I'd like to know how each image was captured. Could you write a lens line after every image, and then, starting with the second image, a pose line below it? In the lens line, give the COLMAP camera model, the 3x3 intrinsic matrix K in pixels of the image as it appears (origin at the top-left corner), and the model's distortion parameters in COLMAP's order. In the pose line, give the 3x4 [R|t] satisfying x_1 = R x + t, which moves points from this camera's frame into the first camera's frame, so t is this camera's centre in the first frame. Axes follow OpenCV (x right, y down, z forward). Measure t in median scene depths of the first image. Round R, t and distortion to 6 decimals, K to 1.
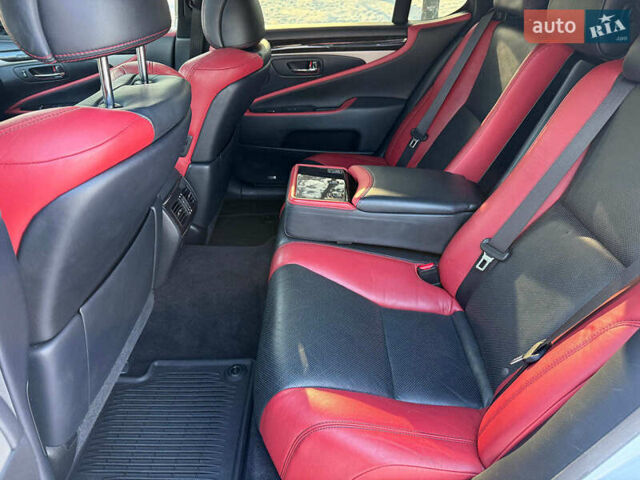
lens RADIAL K [[449.5, 0, 299.1], [0, 449.5, 249.4], [0, 0, 1]] dist [0.038117, -0.047002]
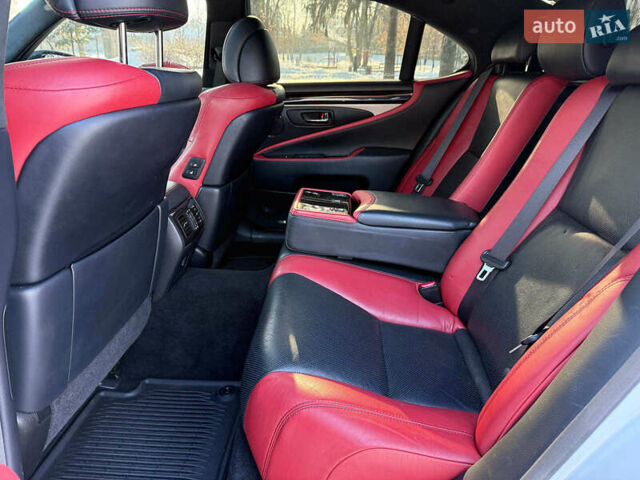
lens RADIAL K [[449.5, 0, 299.1], [0, 449.5, 249.4], [0, 0, 1]] dist [0.038117, -0.047002]
pose [[0.998381, 0.042692, -0.037600, 0.036530], [-0.049038, 0.980875, -0.188361, 0.164075], [0.028839, 0.189899, 0.981380, 0.011030]]
